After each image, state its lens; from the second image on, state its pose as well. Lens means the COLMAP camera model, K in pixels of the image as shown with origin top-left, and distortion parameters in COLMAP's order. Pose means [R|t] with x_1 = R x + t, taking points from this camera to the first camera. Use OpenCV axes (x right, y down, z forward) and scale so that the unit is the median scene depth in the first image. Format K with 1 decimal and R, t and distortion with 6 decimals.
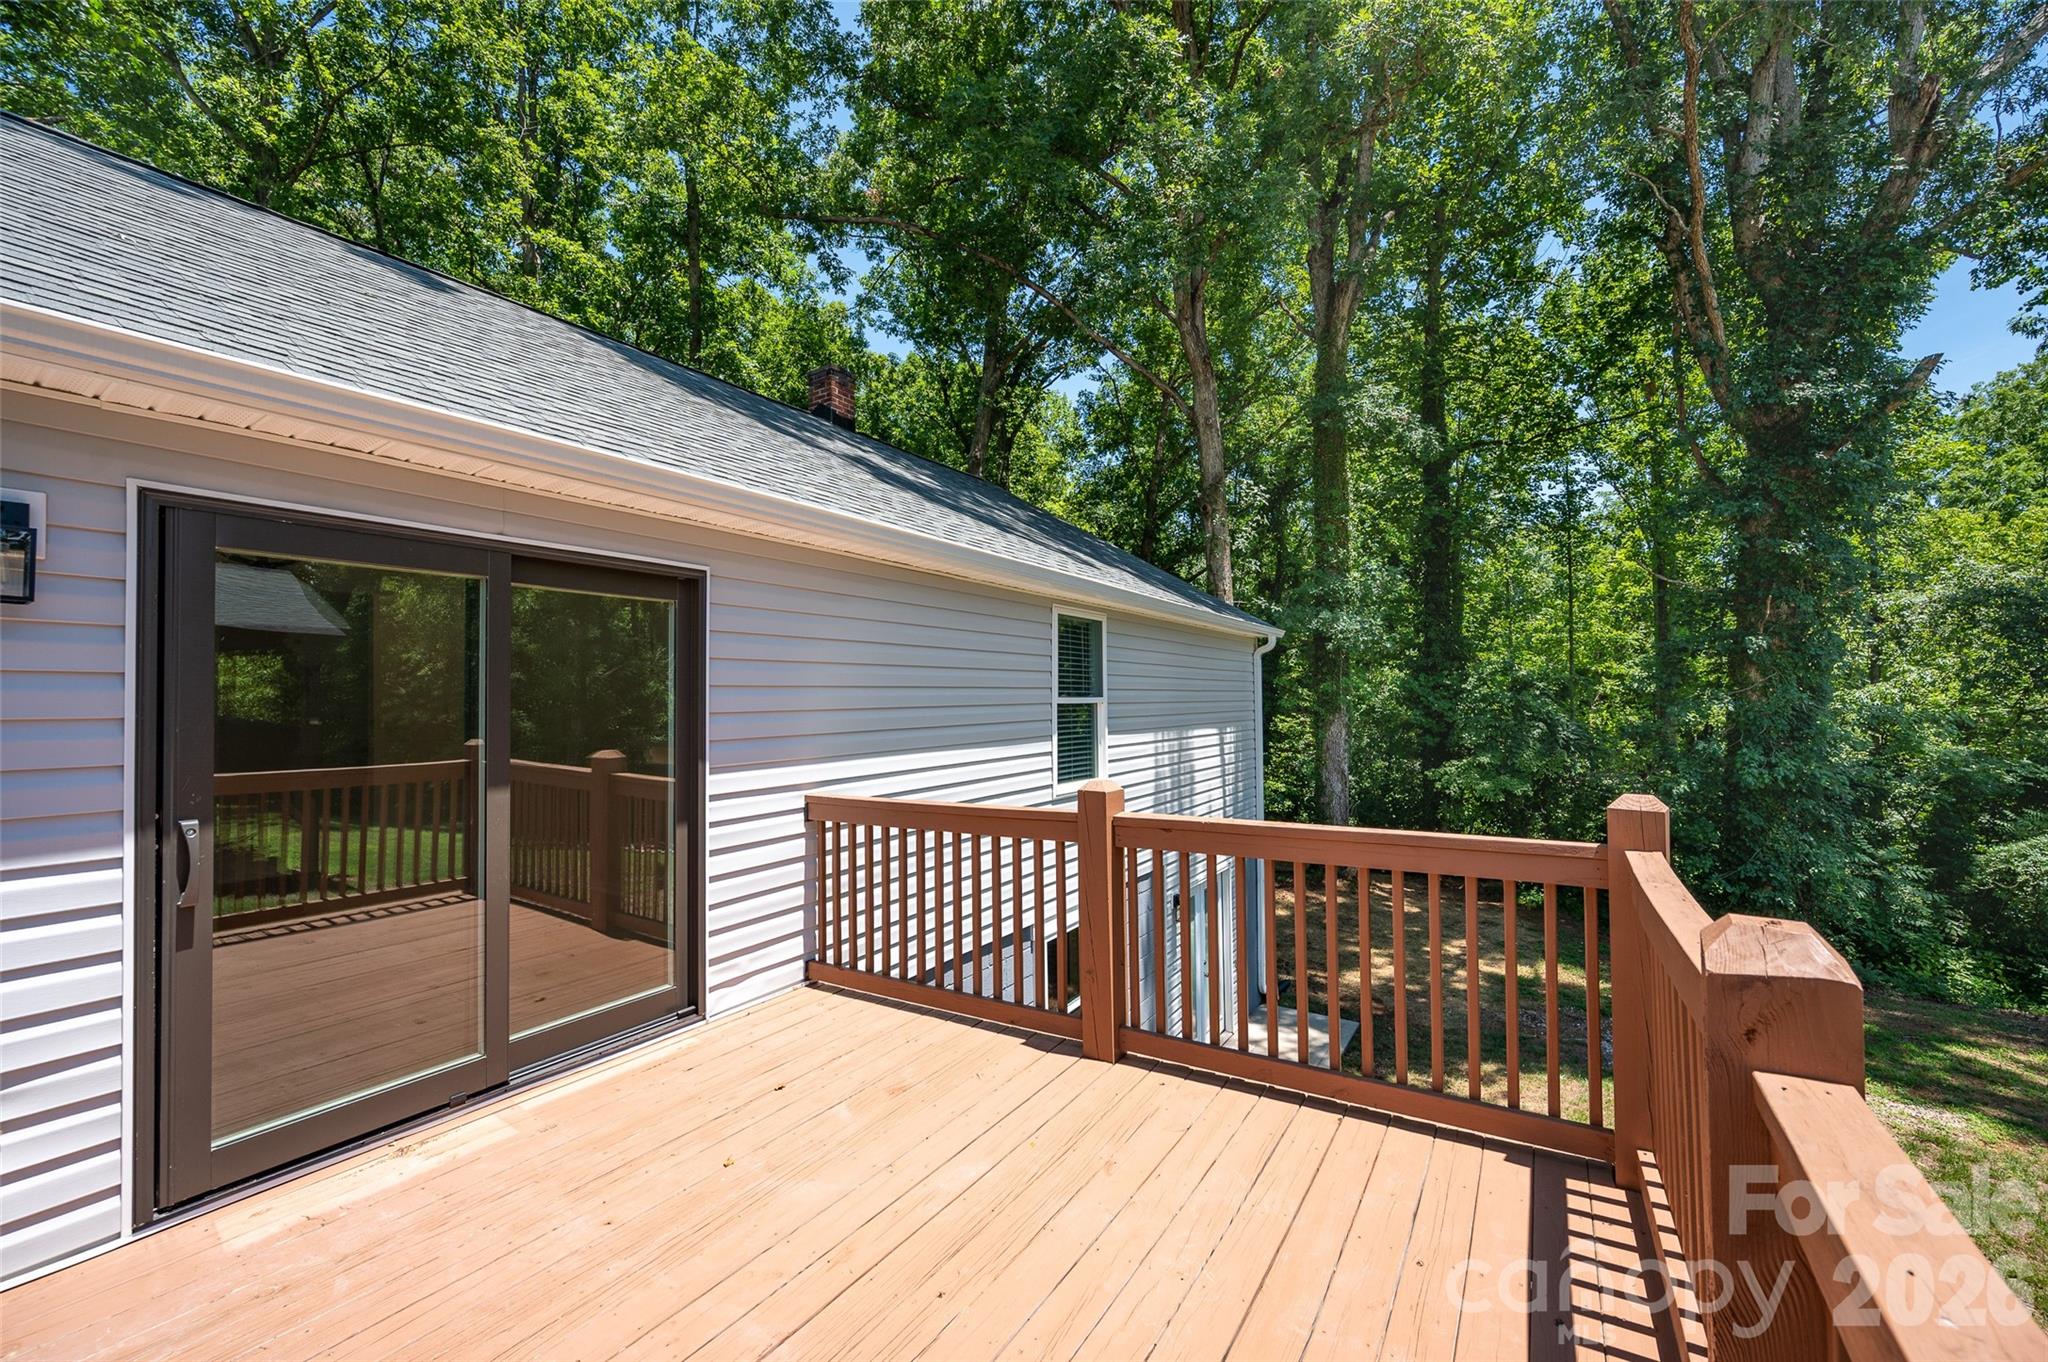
lens RADIAL K [[830.2, 0, 1033.1], [0, 830.2, 687.7], [0, 0, 1]] dist [-0.004004, -0.000538]
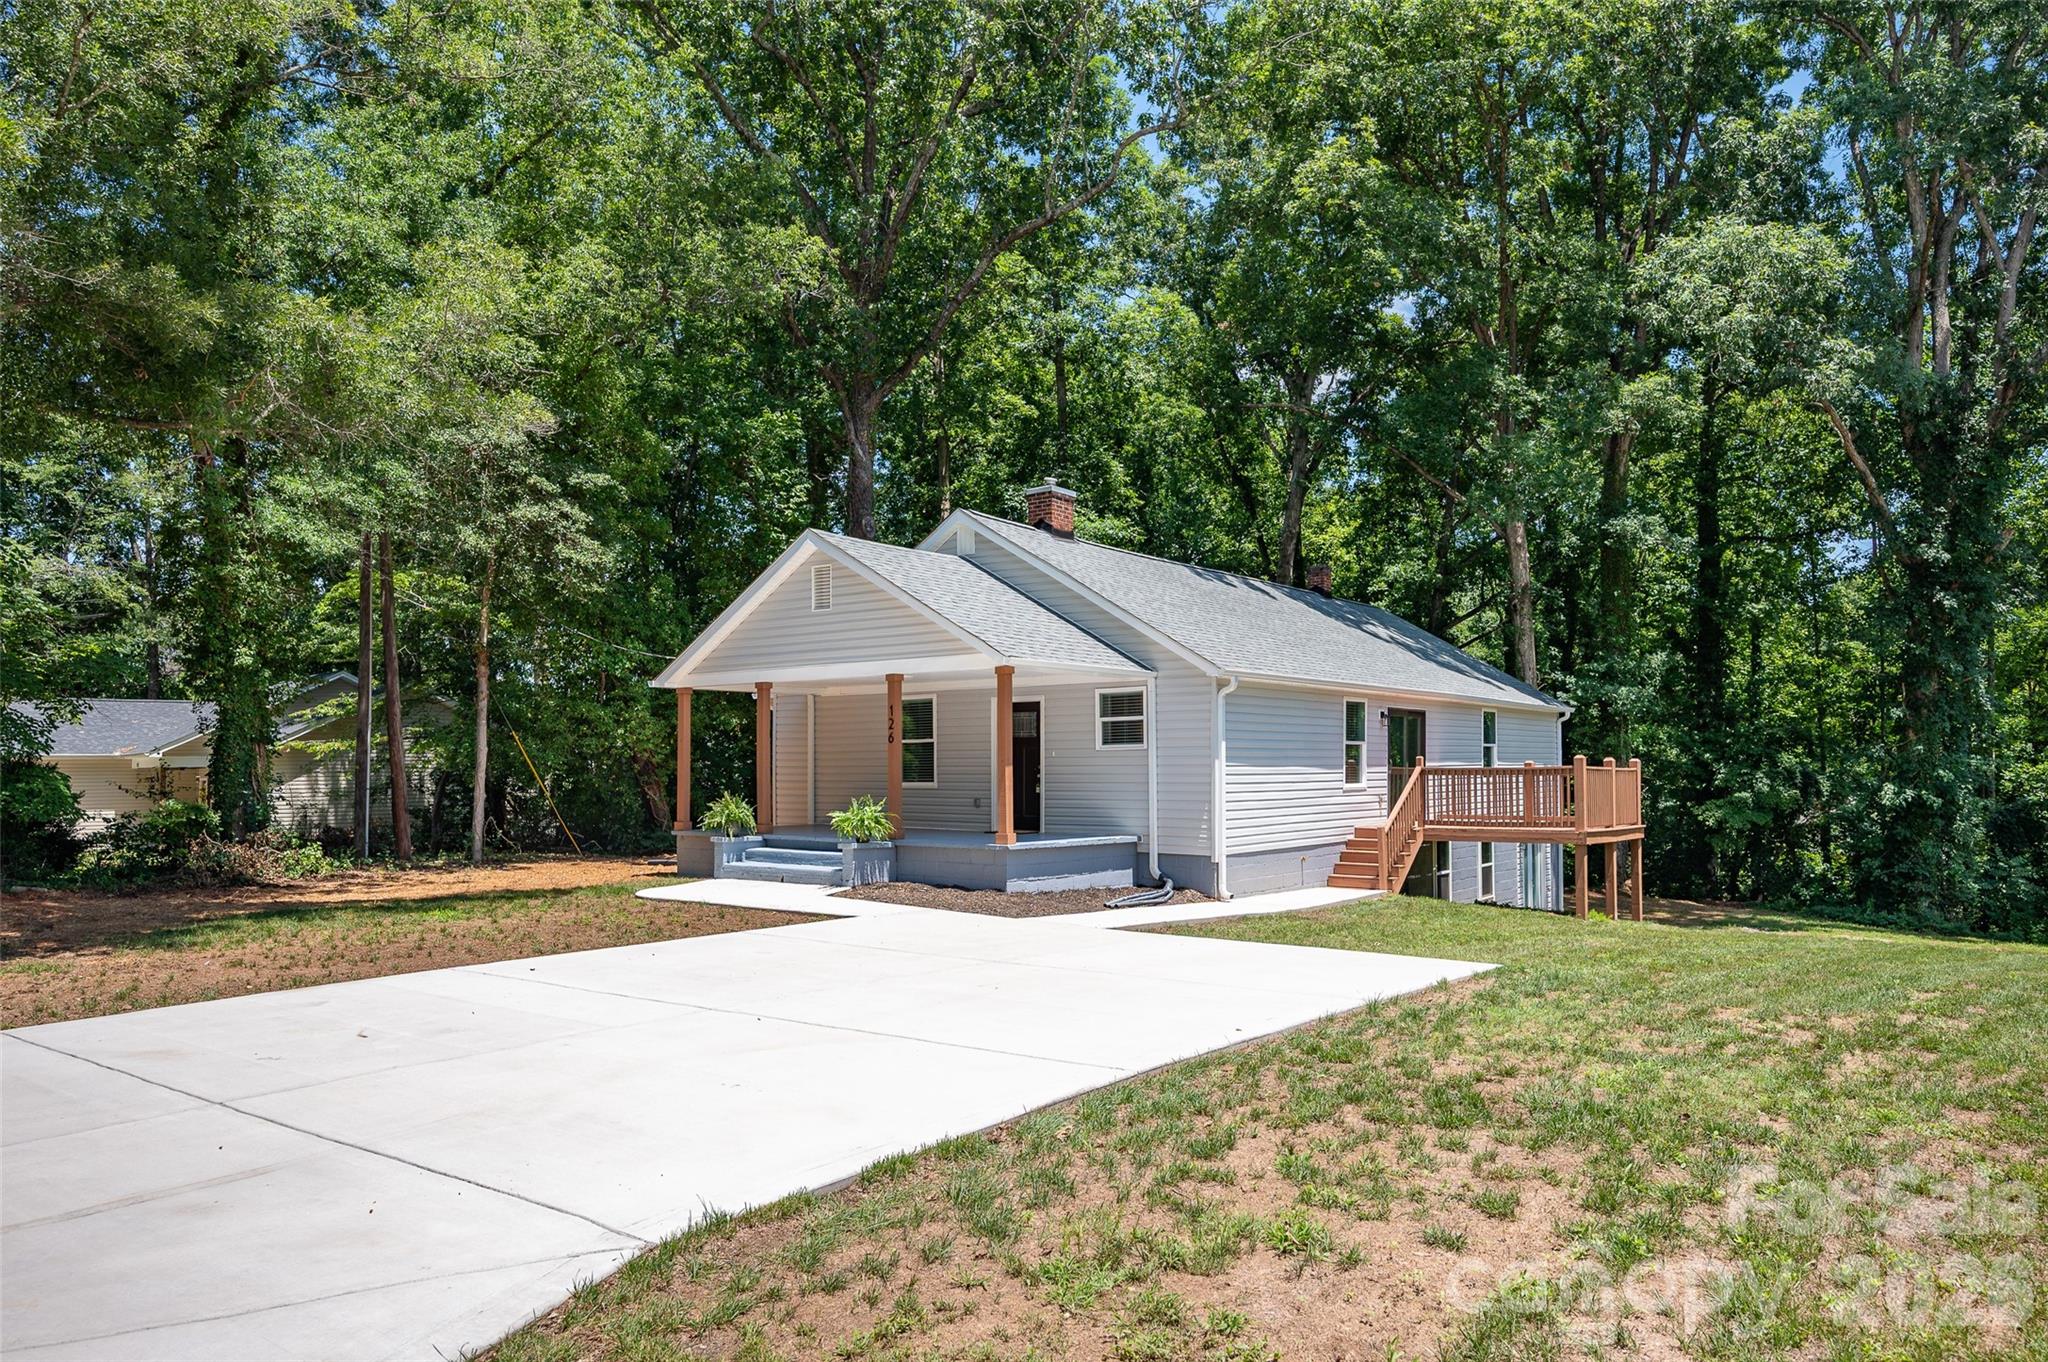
lens RADIAL K [[1313.4, 0, 1040.5], [0, 1313.4, 737.3], [0, 0, 1]] dist [-0.006347, 0.000952]
pose [[0.995308, 0.005469, -0.096598, -0.291821], [-0.005784, 0.999979, -0.002989, 0.004269], [0.096579, 0.003534, 0.995319, -0.986407]]
